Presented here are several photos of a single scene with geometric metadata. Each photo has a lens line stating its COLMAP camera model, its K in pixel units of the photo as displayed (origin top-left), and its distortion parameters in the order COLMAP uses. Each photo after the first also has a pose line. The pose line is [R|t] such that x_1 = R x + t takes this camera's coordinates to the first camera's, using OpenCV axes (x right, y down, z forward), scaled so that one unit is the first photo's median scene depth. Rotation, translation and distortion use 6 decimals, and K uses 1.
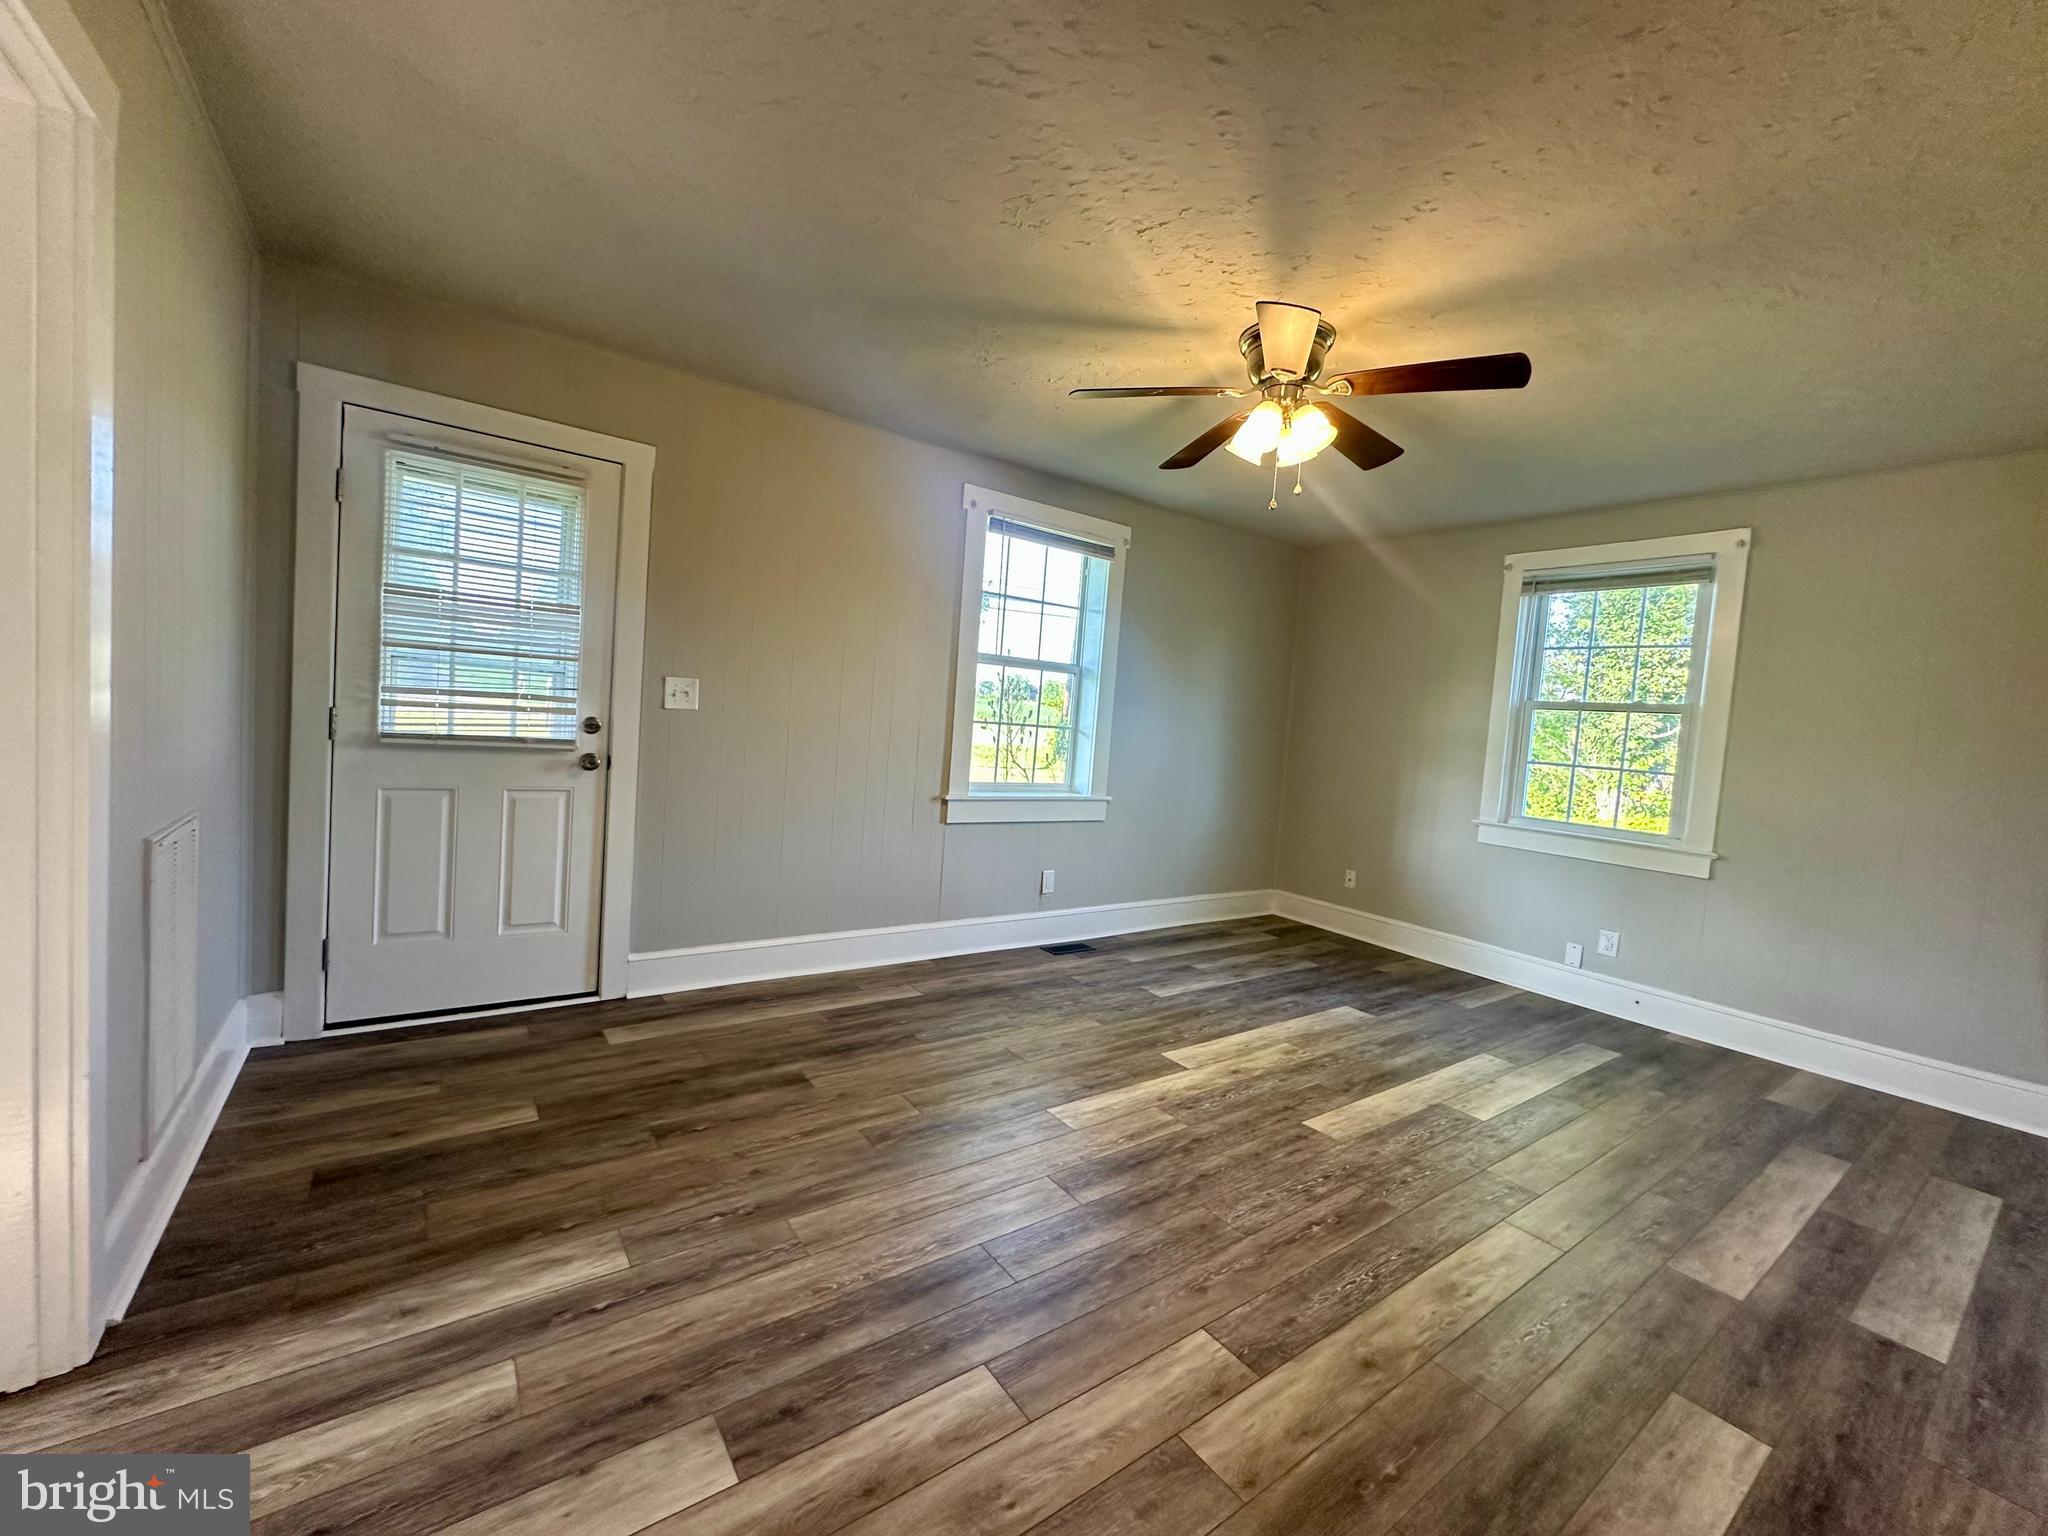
lens RADIAL K [[817.7, 0, 1025.2], [0, 817.7, 766.2], [0, 0, 1]] dist [-0.005487, 0.000447]
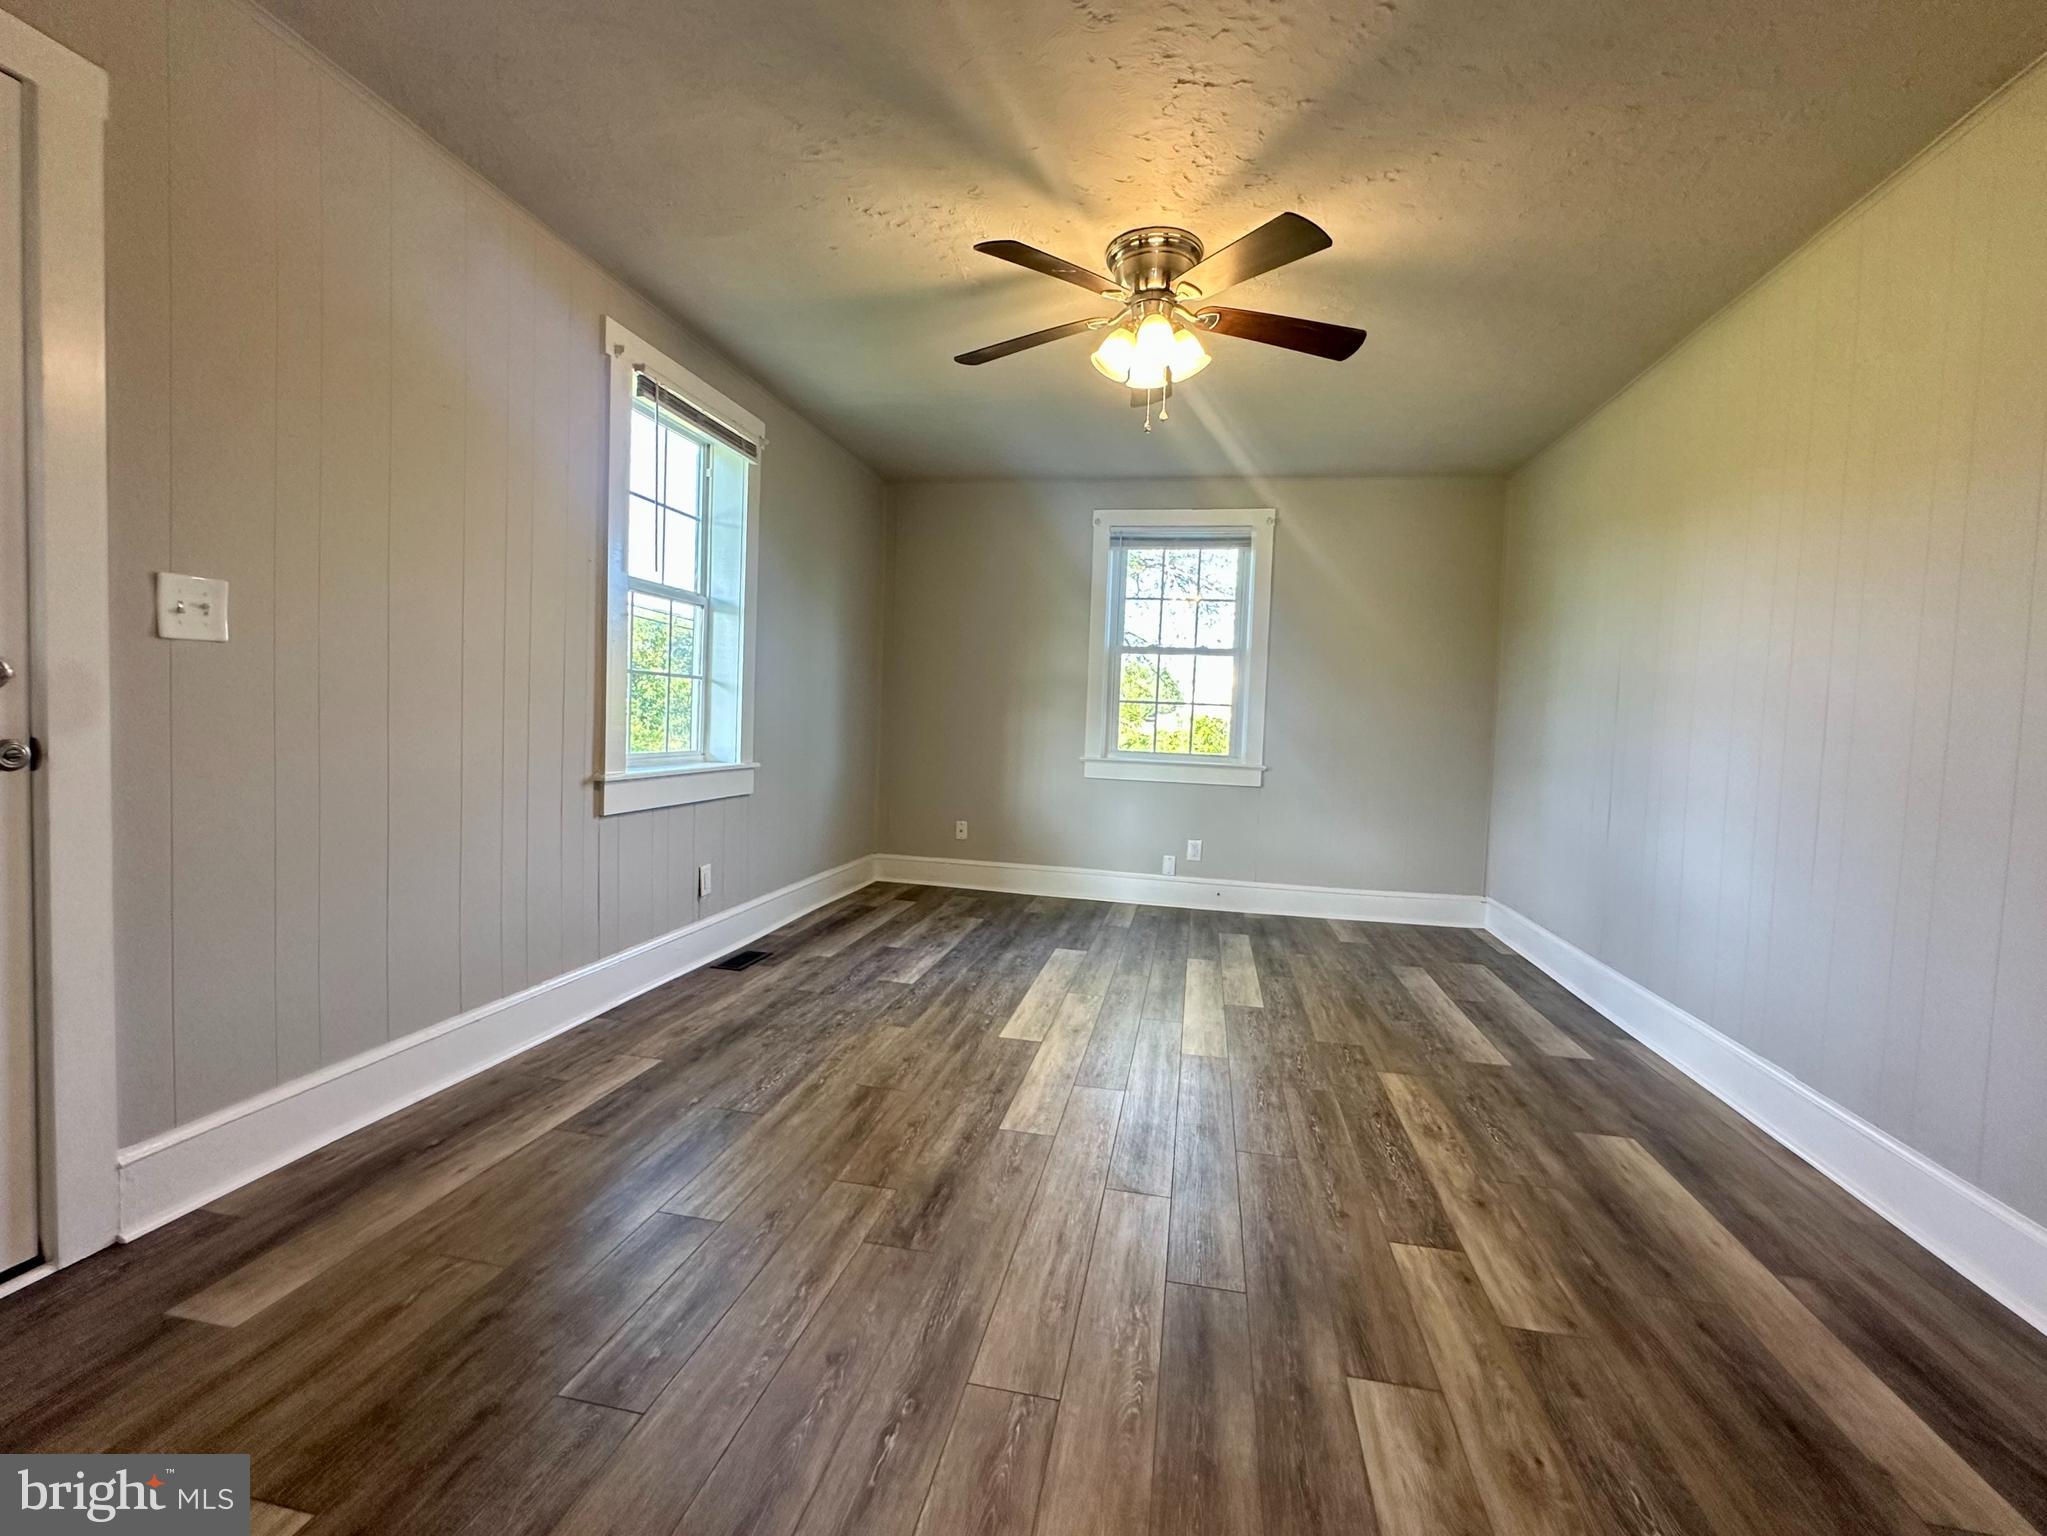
lens RADIAL K [[904.7, 0, 1025.9], [0, 904.7, 763.1], [0, 0, 1]] dist [-0.004964, 0.000840]
pose [[0.732240, -0.079280, 0.676417, -0.376603], [0.055778, 0.996846, 0.056455, 0.002953], [-0.678759, -0.003610, 0.734352, 0.220327]]
